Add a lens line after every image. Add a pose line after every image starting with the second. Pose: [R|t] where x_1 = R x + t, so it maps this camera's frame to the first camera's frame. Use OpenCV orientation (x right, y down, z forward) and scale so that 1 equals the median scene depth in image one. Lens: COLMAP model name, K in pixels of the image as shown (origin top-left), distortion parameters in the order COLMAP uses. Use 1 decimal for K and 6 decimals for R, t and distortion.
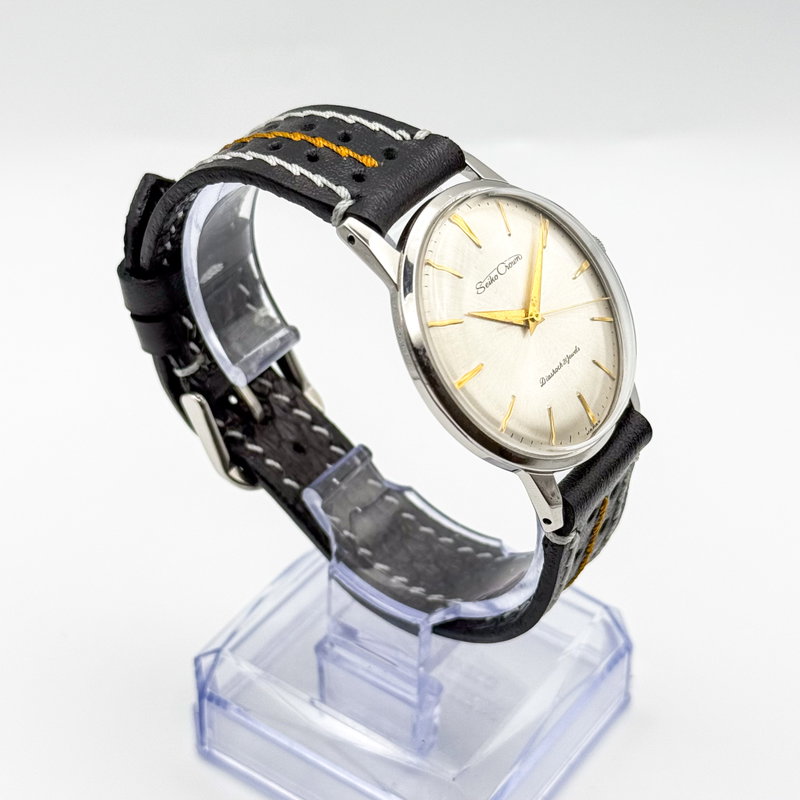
lens RADIAL K [[1827.3, 0, 400.0], [0, 1827.3, 400.0], [0, 0, 1]] dist [0.030370, 0.065446]
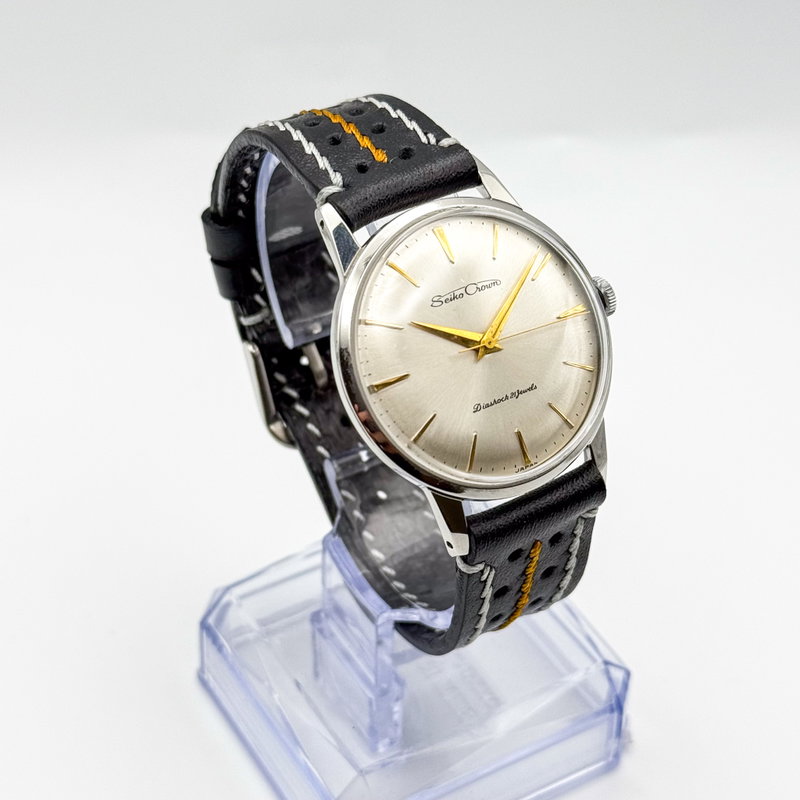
lens RADIAL K [[1827.3, 0, 400.0], [0, 1827.3, 400.0], [0, 0, 1]] dist [0.030370, 0.065446]
pose [[0.916691, 0.255949, -0.306866, 0.319370], [-0.253393, 0.966128, 0.048869, -0.048599], [0.308980, 0.032960, 0.950497, 0.037342]]
